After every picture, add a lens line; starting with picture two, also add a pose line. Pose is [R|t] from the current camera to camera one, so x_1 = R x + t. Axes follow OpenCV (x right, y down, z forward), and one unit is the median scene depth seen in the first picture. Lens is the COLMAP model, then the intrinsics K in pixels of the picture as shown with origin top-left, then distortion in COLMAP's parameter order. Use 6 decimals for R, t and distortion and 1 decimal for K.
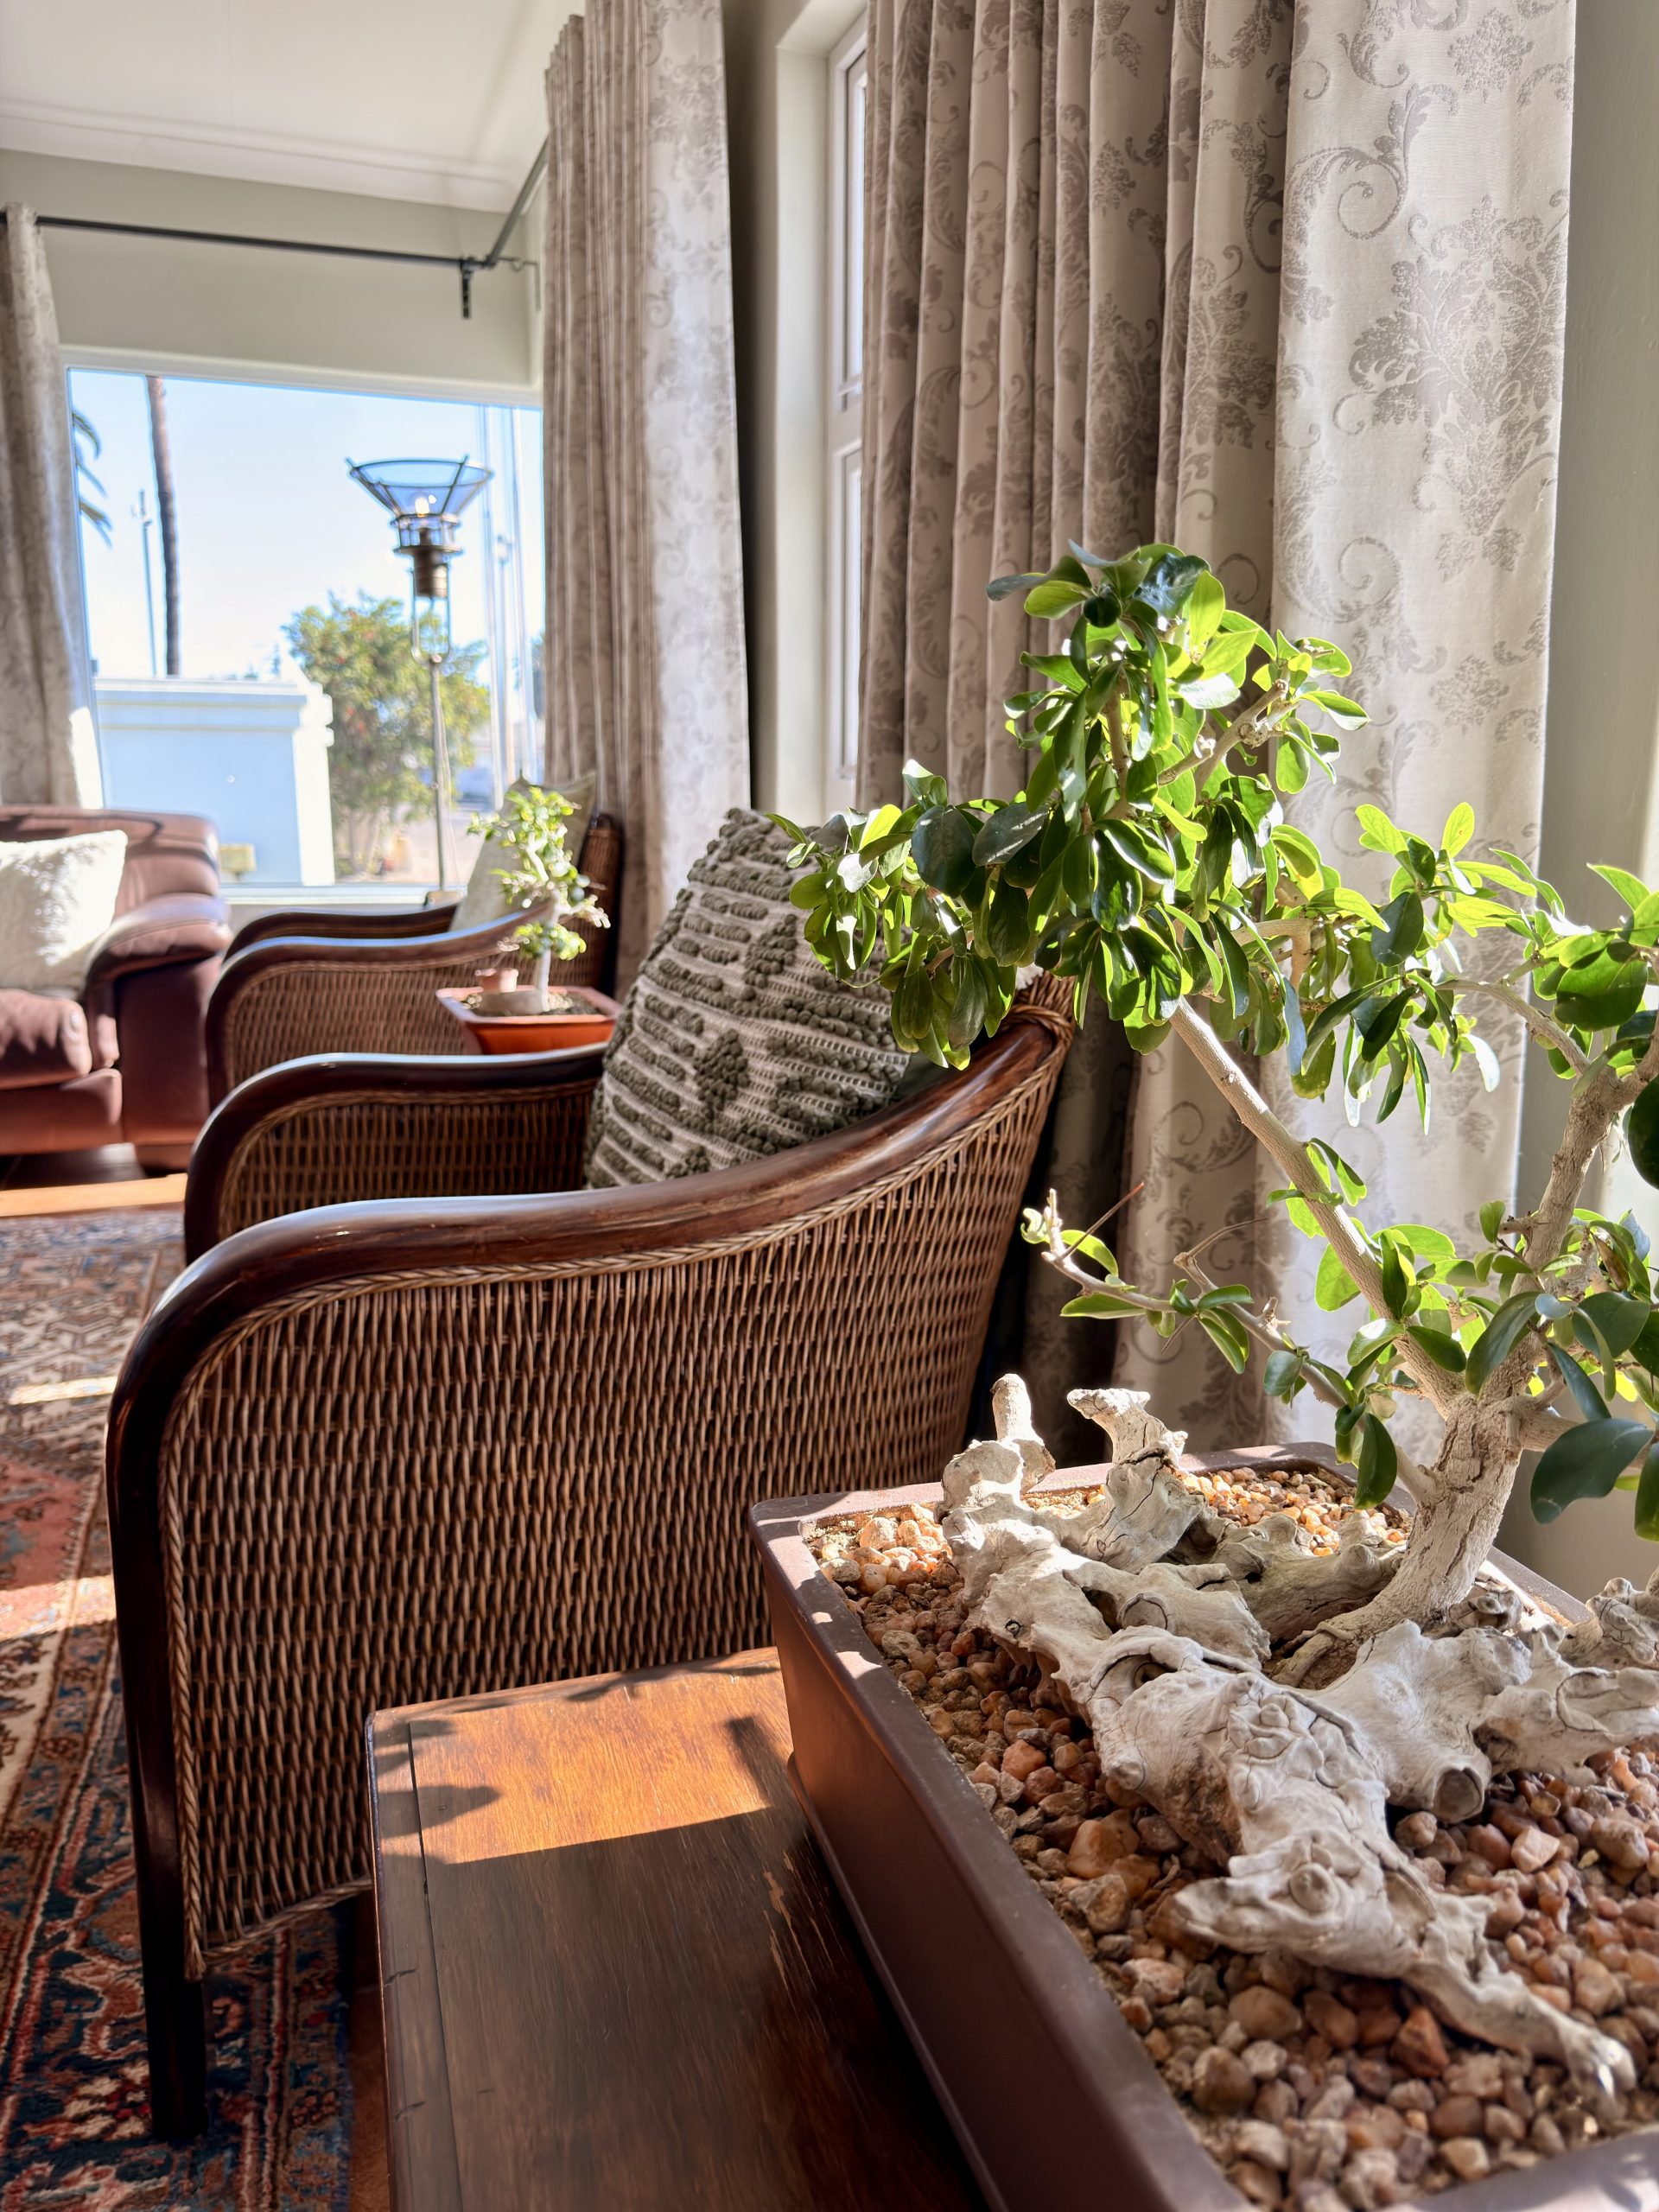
lens RADIAL K [[1600.8, 0, 859.8], [0, 1600.8, 1110.4], [0, 0, 1]] dist [0.003166, -0.006491]
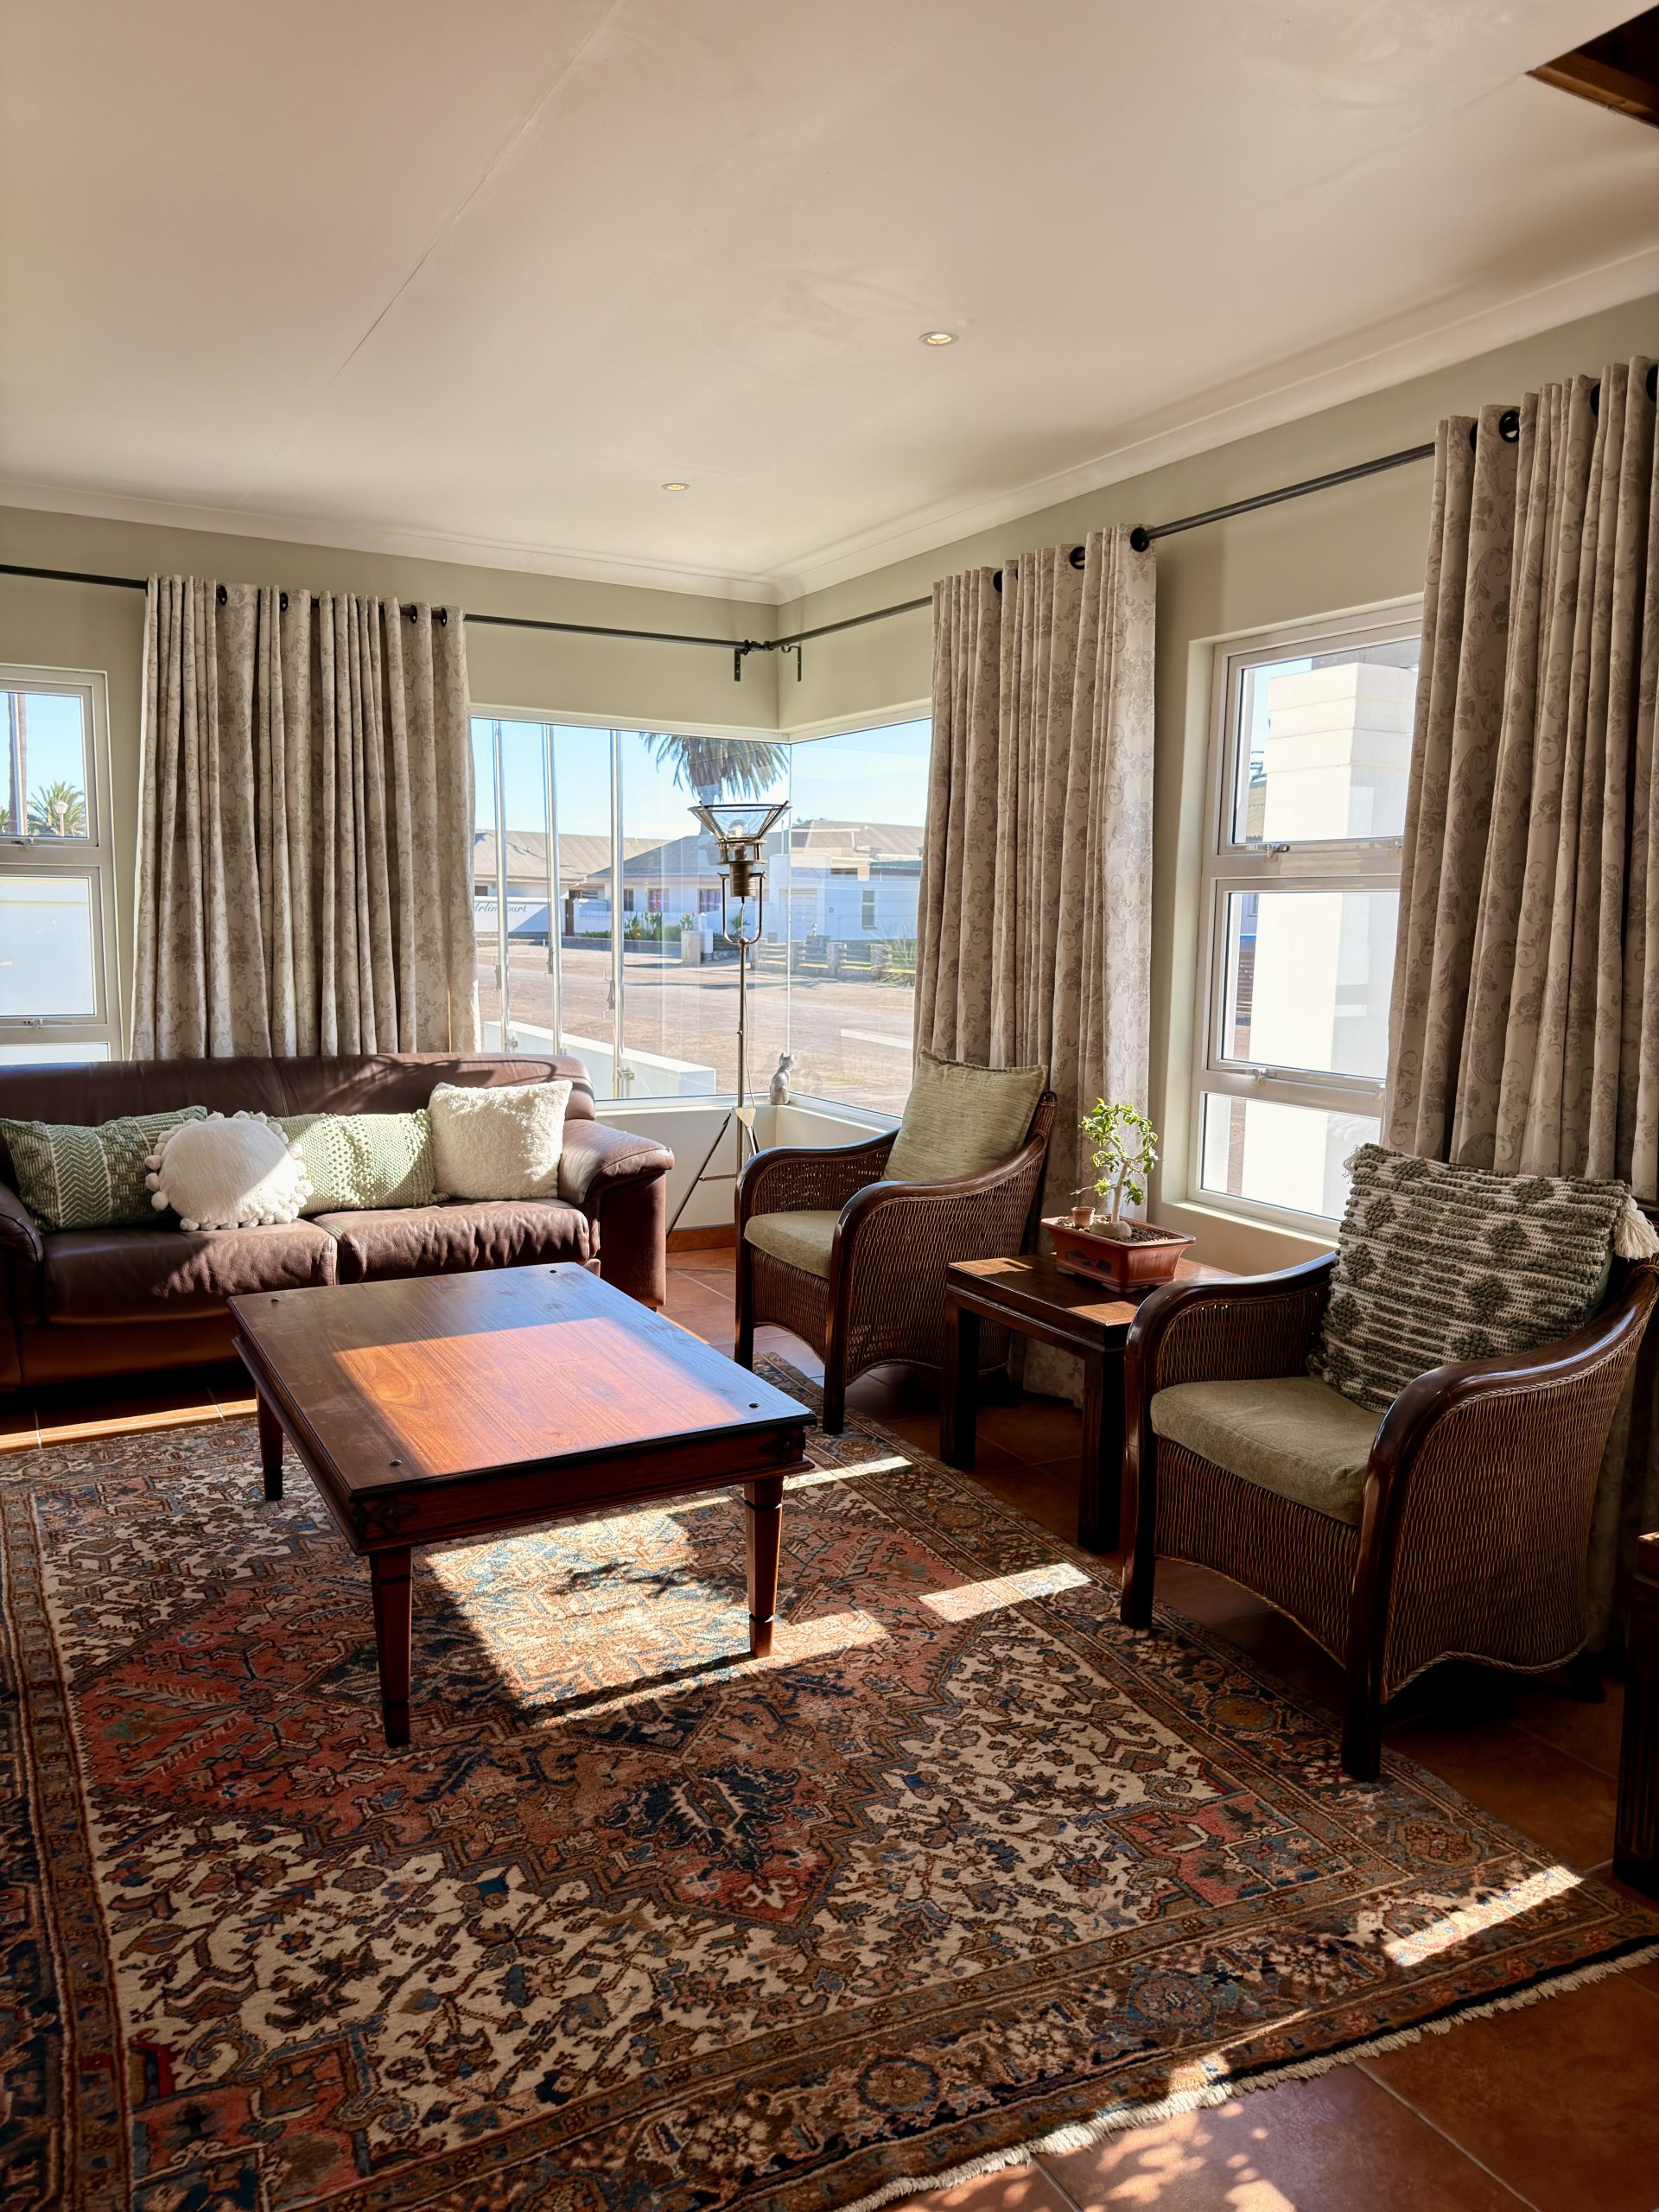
lens RADIAL K [[1594.7, 0, 829.5], [0, 1594.7, 1106.0], [0, 0, 1]] dist [0.154724, -0.001573]
pose [[0.984413, -0.015758, 0.175167, -0.528425], [0.027712, 0.997434, -0.066013, -0.061204], [-0.173678, 0.069838, 0.982323, -0.407717]]
